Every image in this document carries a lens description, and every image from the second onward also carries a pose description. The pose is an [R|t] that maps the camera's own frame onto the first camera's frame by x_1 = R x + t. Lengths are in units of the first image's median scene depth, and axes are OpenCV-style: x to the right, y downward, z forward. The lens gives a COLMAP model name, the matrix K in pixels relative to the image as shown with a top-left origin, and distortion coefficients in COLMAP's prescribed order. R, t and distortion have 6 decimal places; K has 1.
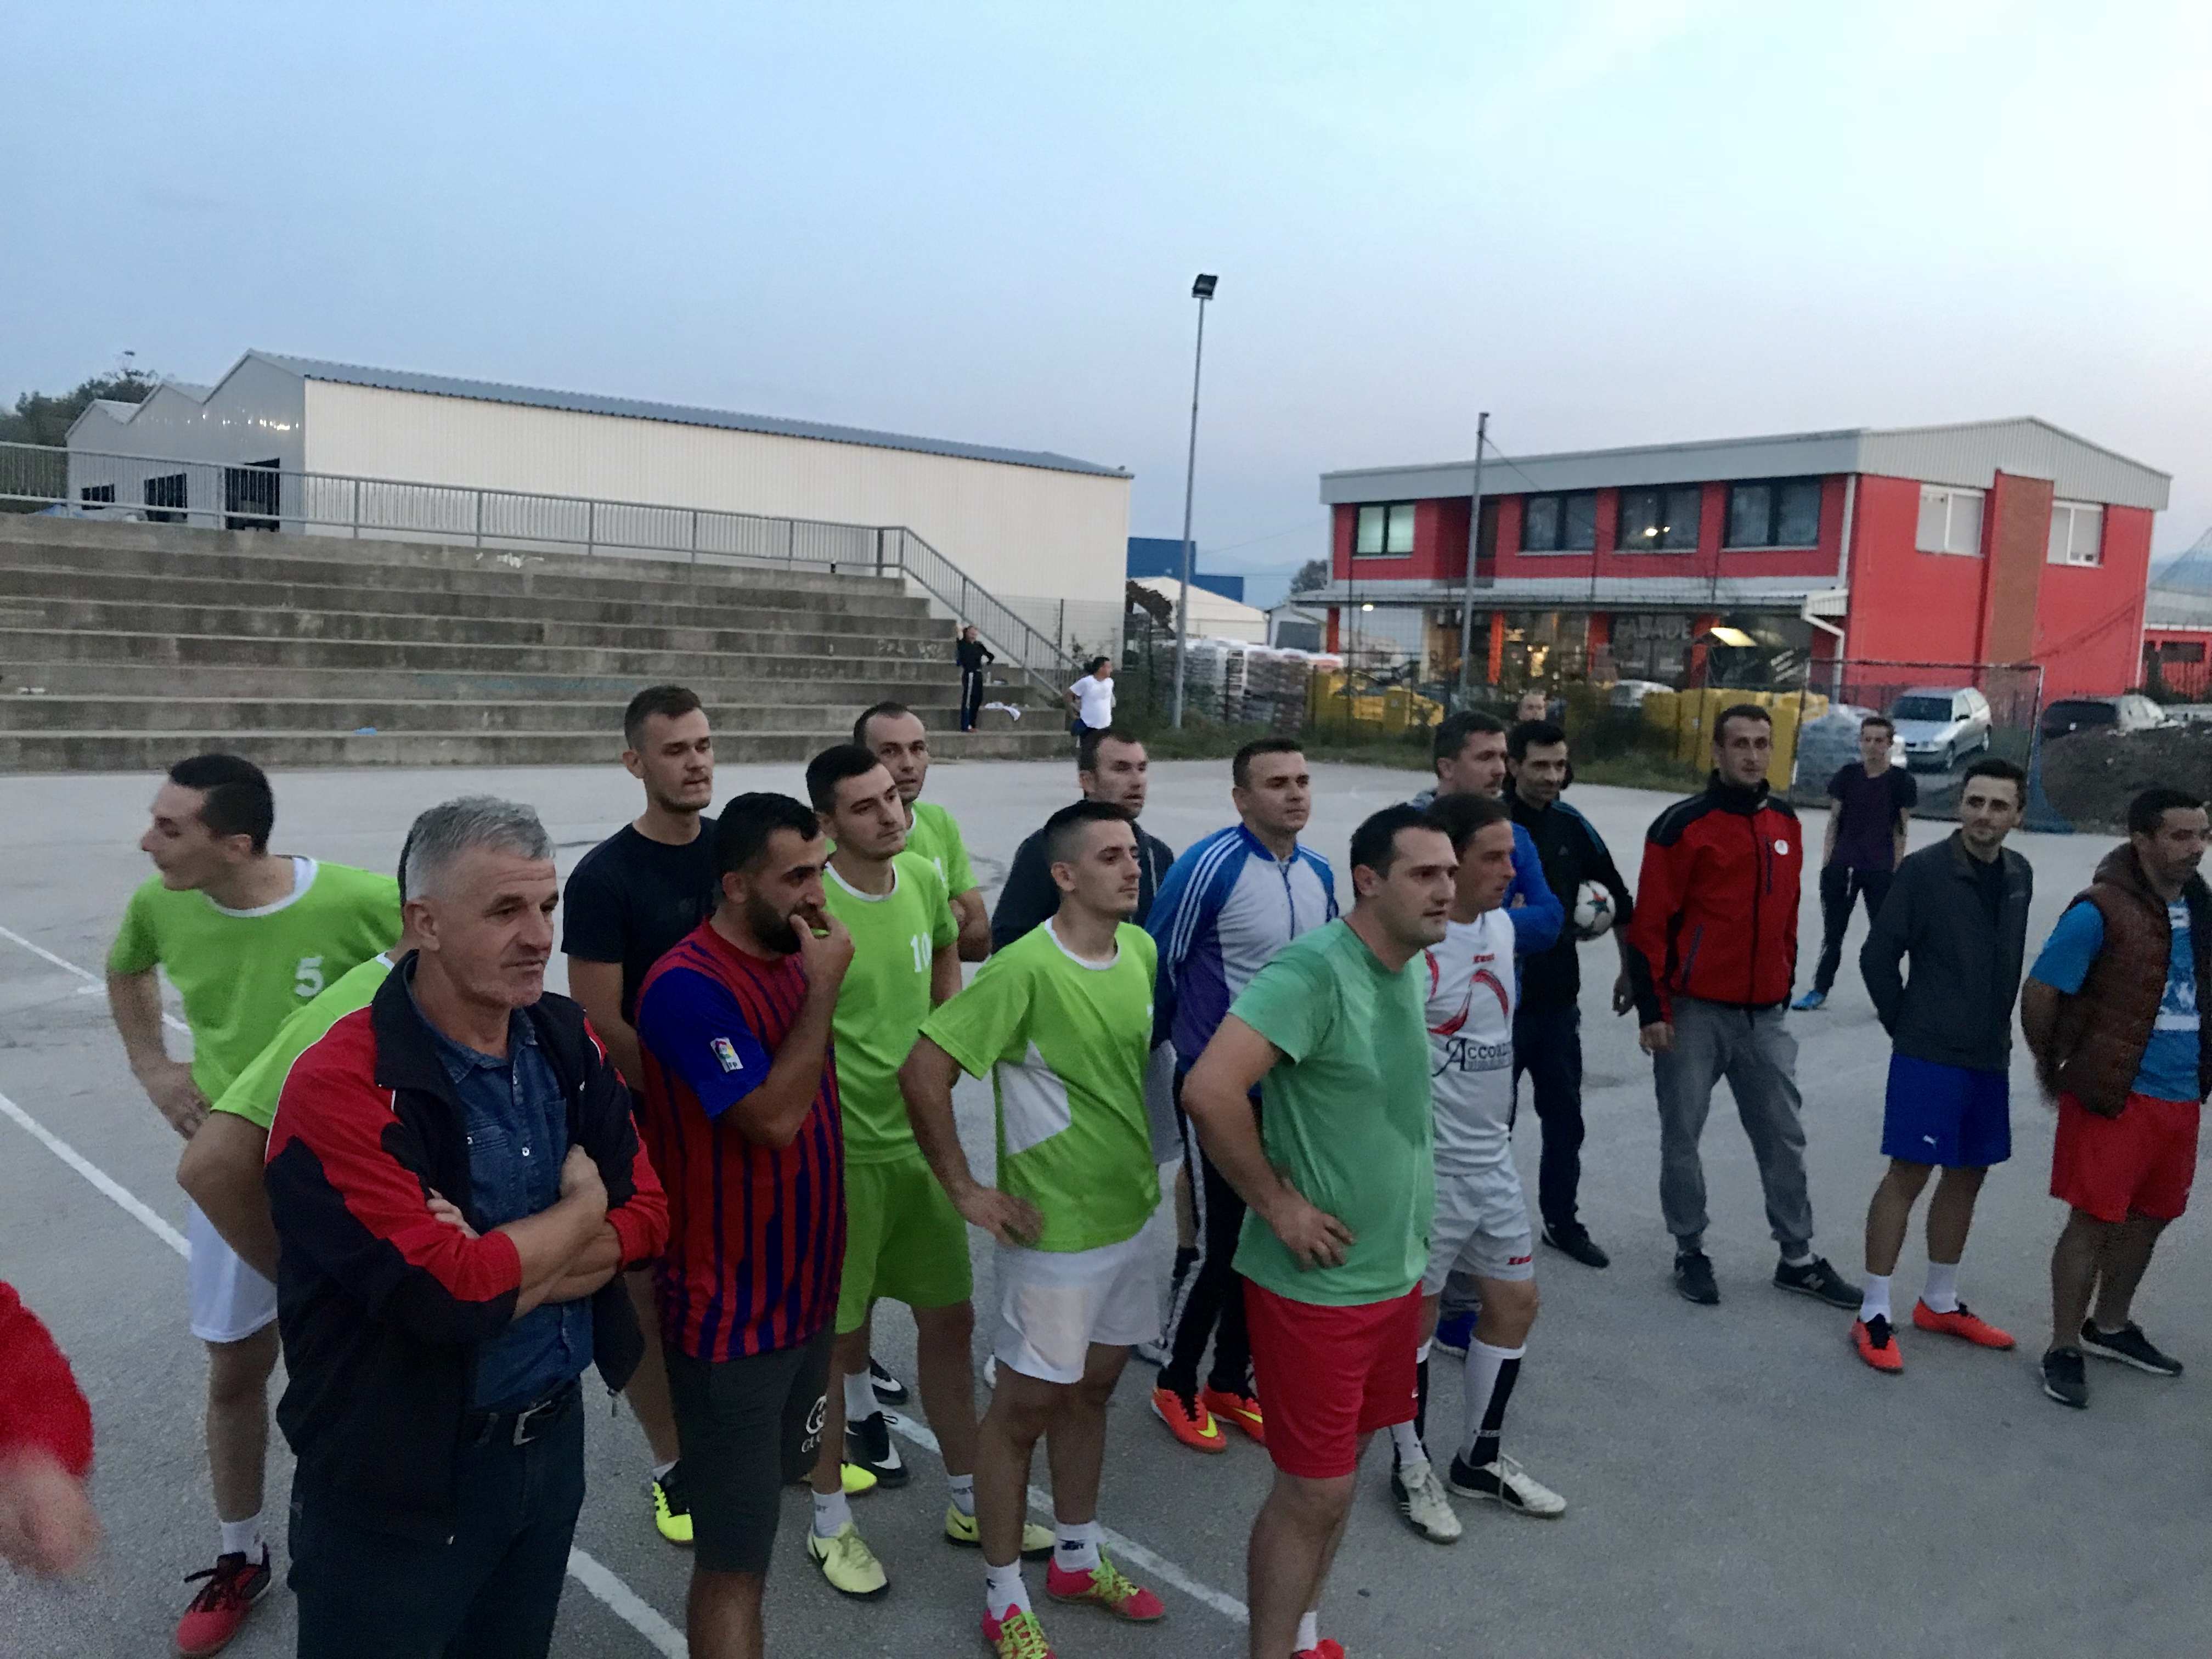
lens RADIAL K [[1837.2, 0, 1111.7], [0, 1837.2, 845.6], [0, 0, 1]] dist [0.019888, -0.014507]
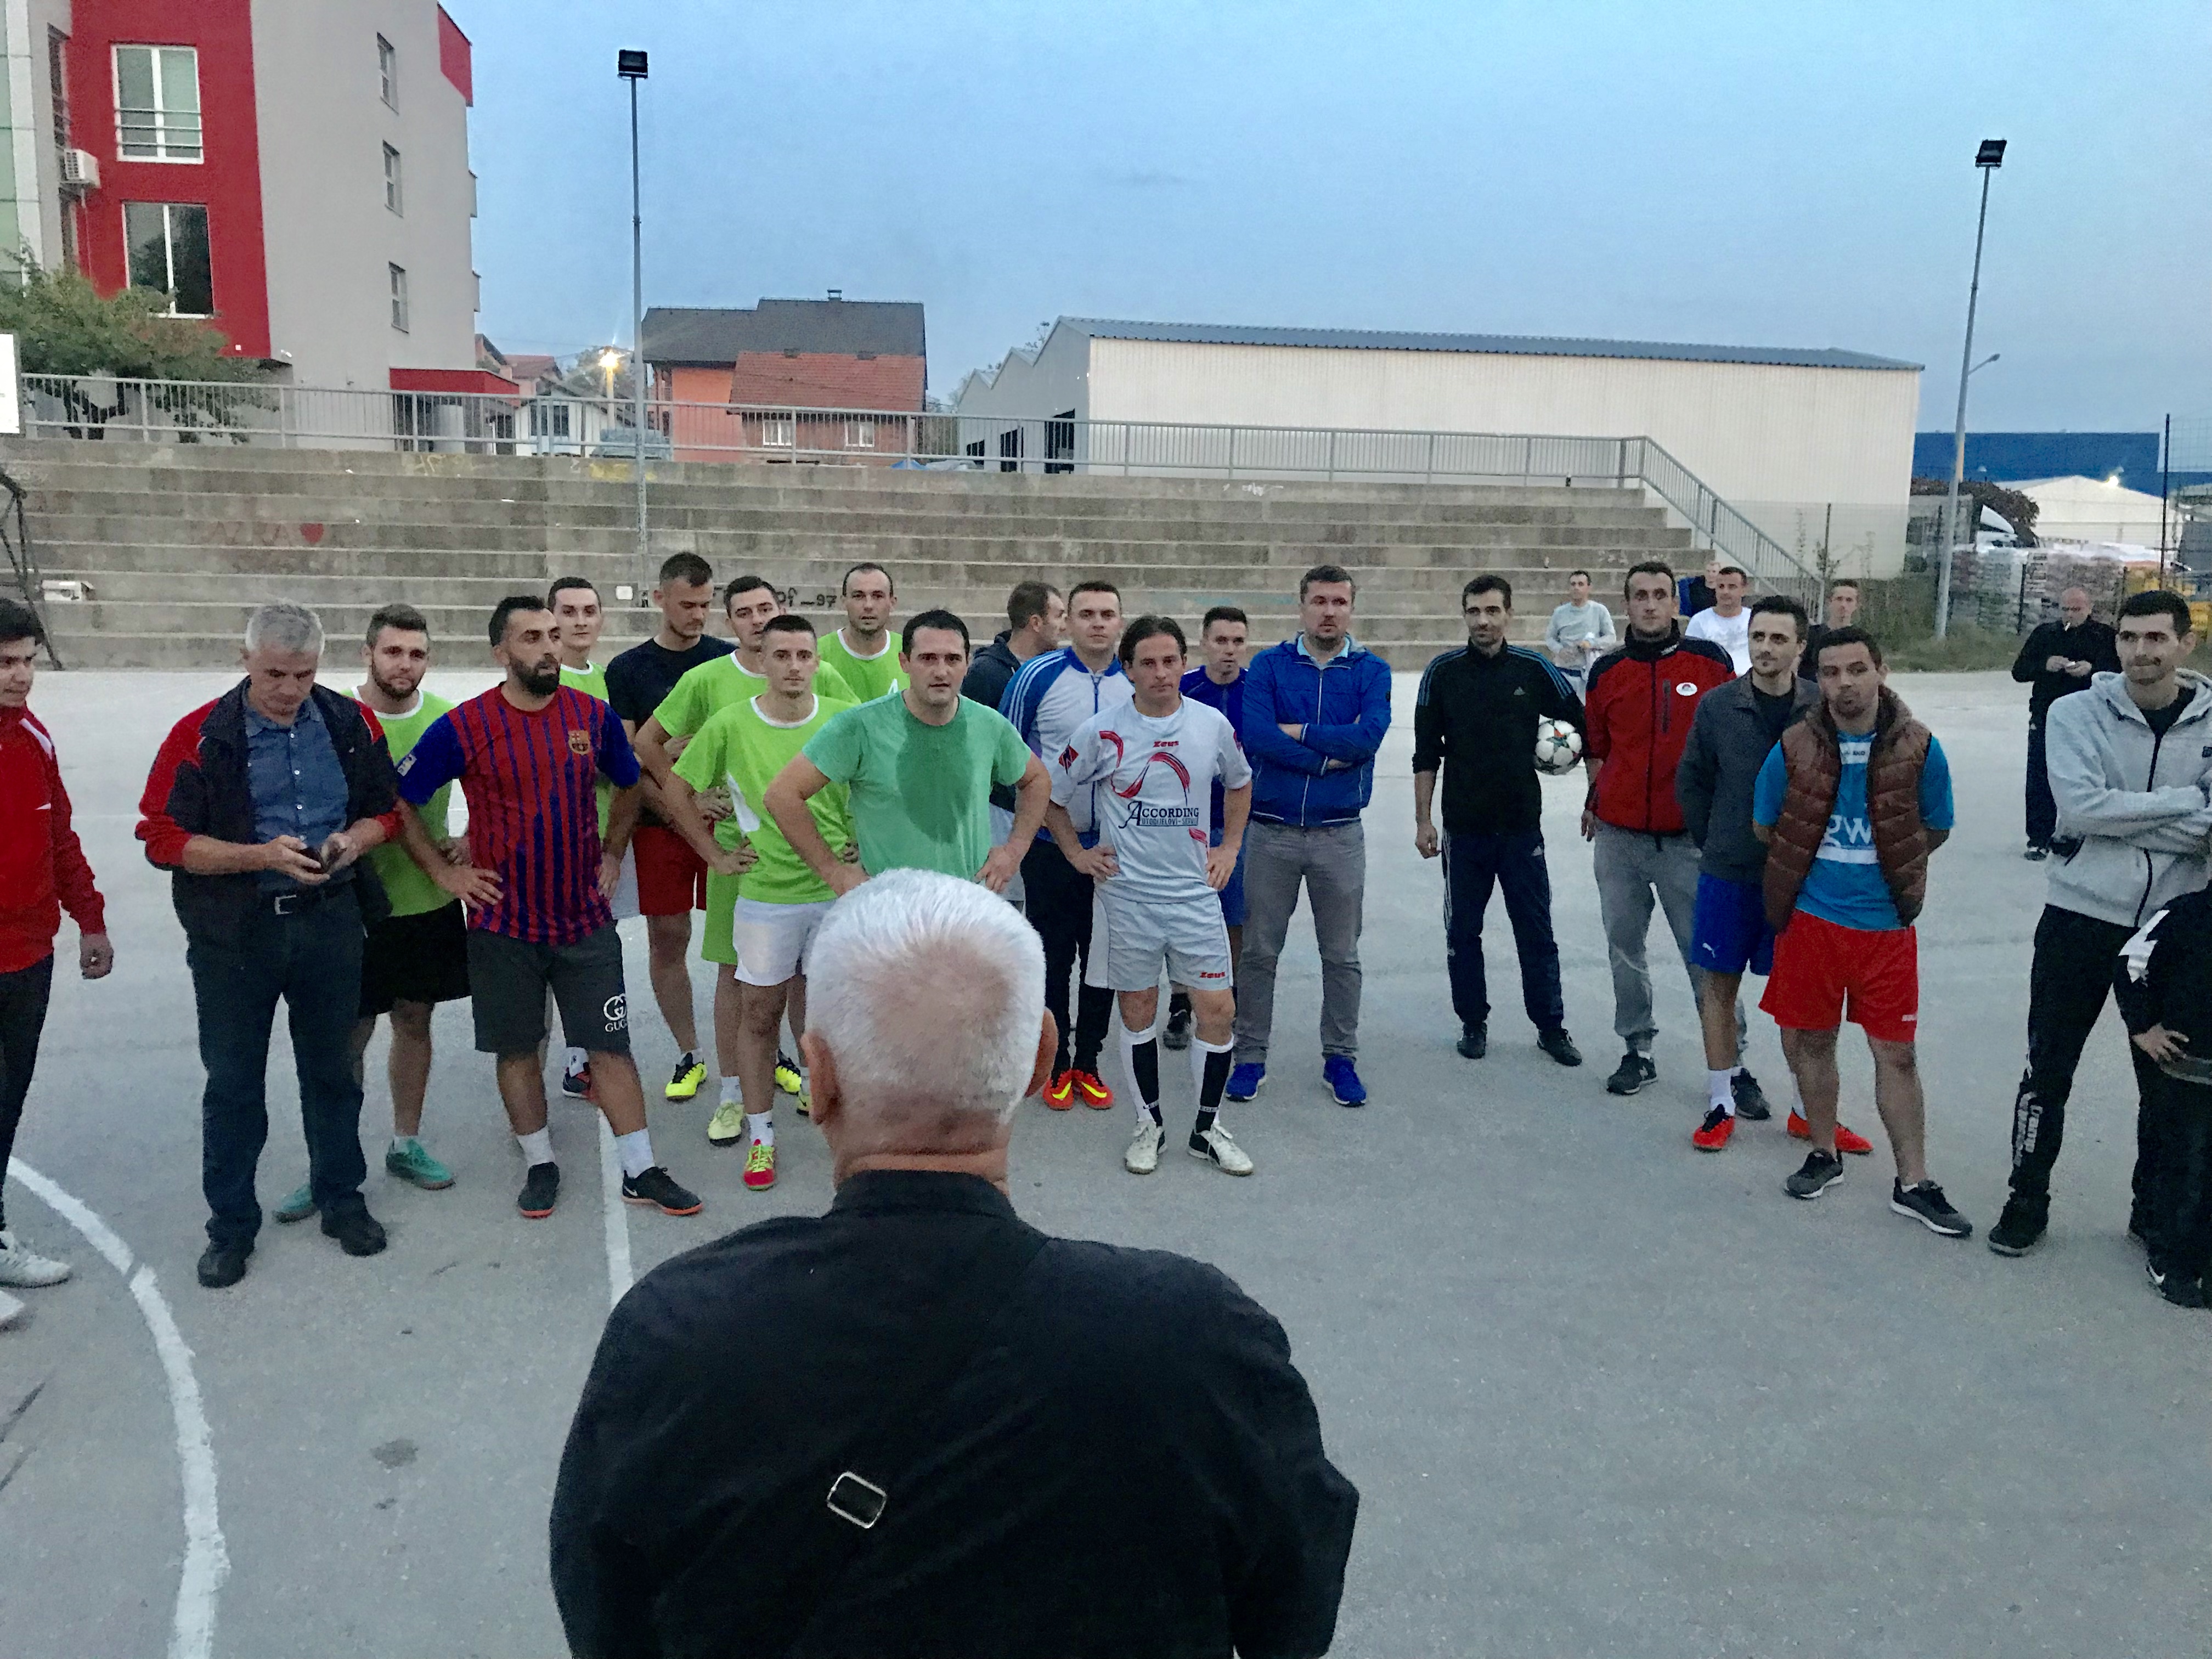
lens RADIAL K [[1837.2, 0, 1097.1], [0, 1837.2, 832.5], [0, 0, 1]] dist [0.019888, -0.014507]
pose [[0.886511, 0.042970, -0.460707, 0.110699], [-0.027649, 0.998819, 0.039955, 0.010432], [0.461880, -0.022683, 0.886652, -0.031298]]
